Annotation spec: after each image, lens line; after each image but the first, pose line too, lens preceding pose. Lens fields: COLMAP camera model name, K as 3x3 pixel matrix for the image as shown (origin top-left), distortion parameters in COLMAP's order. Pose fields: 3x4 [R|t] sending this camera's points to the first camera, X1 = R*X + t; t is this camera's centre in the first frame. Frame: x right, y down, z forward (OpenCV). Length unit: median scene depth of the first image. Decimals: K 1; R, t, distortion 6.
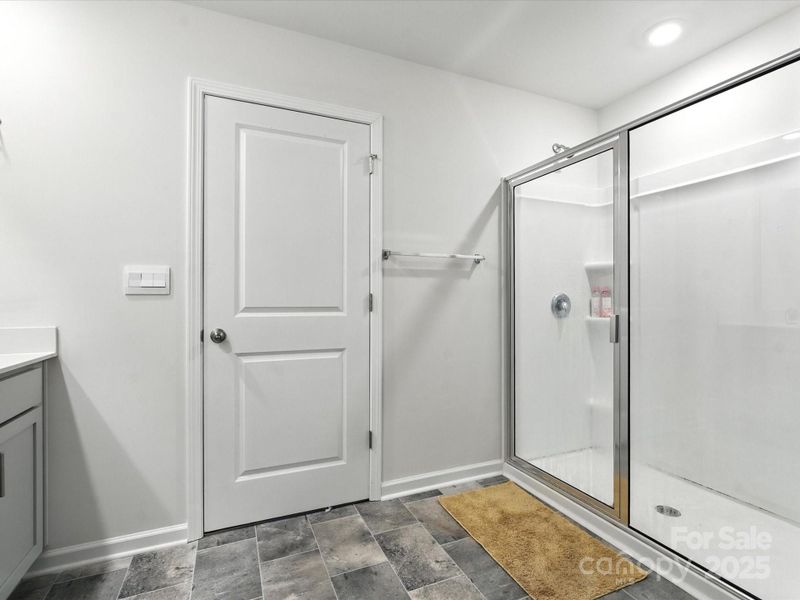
lens RADIAL K [[399.2, 0, 407.3], [0, 399.2, 300.4], [0, 0, 1]] dist [-0.012482, 0.005112]
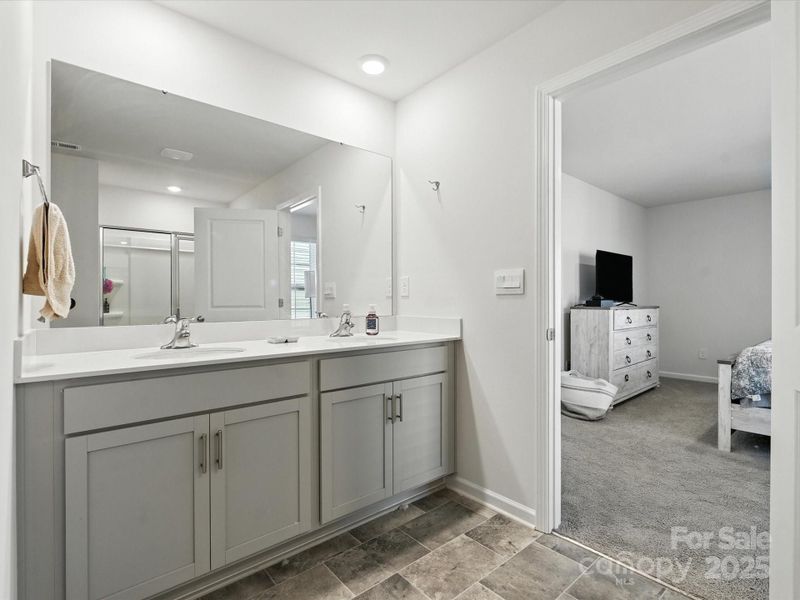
lens RADIAL K [[399.2, 0, 401.4], [0, 399.2, 296.7], [0, 0, 1]] dist [-0.012482, 0.005112]
pose [[0.283555, -0.004167, -0.958947, 0.362158], [-0.000459, 0.999990, -0.004481, -0.002389], [0.958956, 0.001711, 0.283550, 0.362617]]
